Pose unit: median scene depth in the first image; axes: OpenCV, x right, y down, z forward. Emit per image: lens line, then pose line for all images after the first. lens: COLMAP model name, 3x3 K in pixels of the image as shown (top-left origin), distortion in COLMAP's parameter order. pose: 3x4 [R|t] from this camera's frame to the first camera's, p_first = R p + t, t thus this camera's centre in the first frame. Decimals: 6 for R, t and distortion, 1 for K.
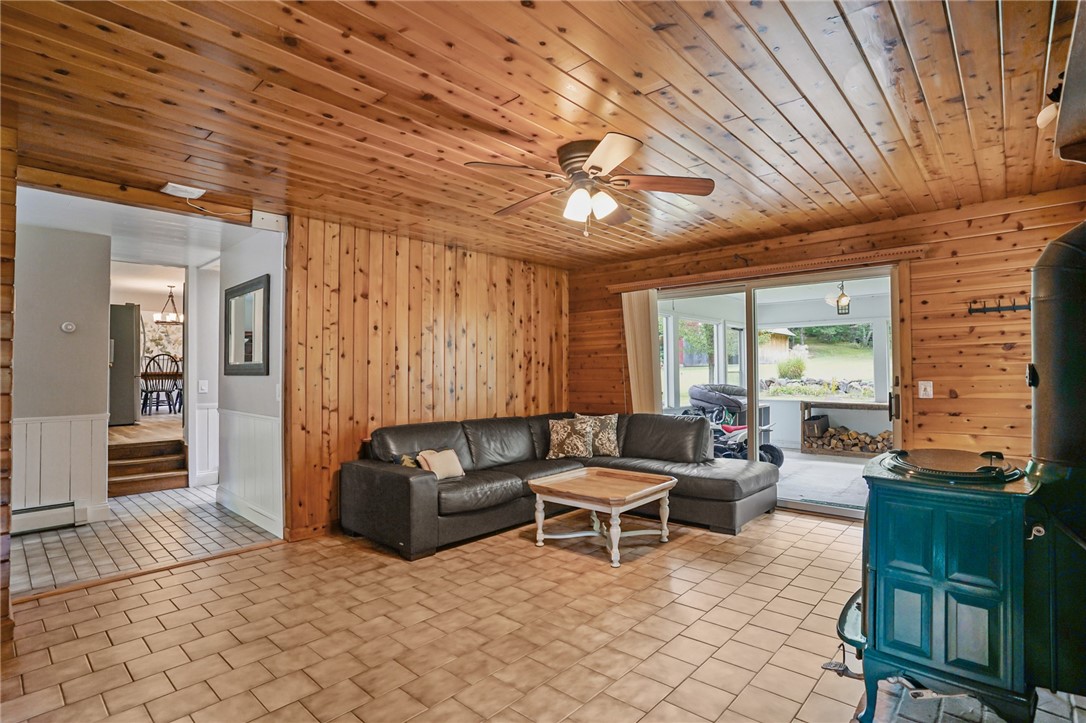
lens RADIAL K [[532.2, 0, 535.0], [0, 532.2, 360.8], [0, 0, 1]] dist [-0.070582, 0.025685]
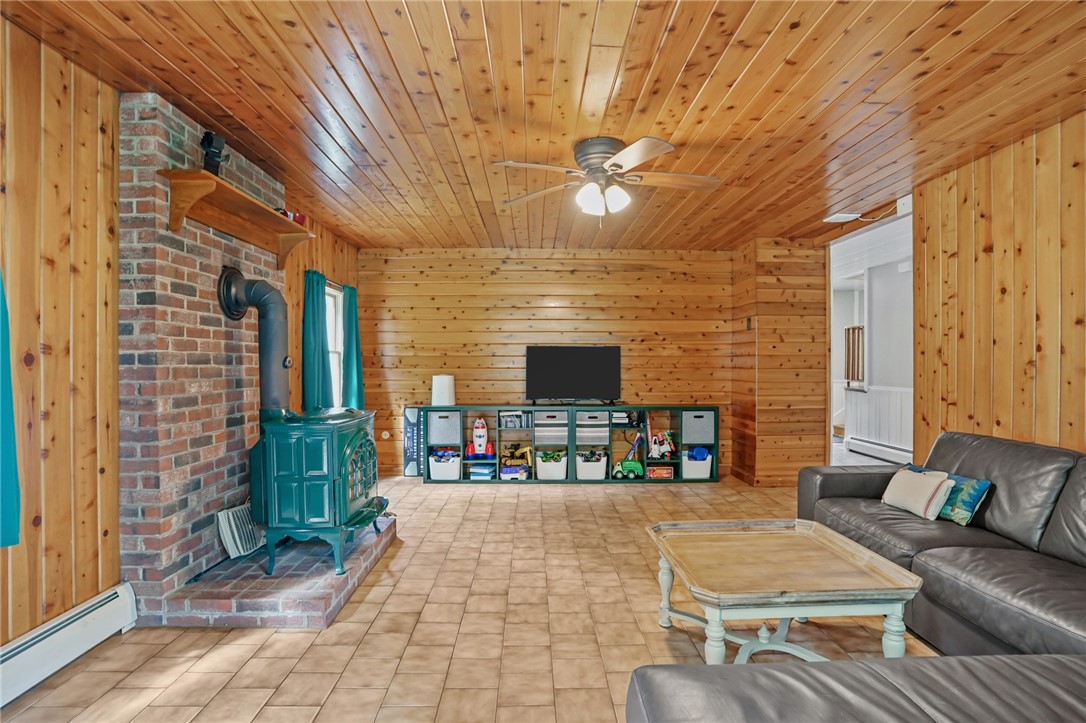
lens RADIAL K [[532.2, 0, 541.3], [0, 532.2, 362.9], [0, 0, 1]] dist [-0.070582, 0.025685]
pose [[-0.714292, 0.010775, -0.699765, 0.602513], [0.022178, 0.999728, -0.007245, 0.022251], [0.699497, -0.020694, -0.714336, 1.089044]]
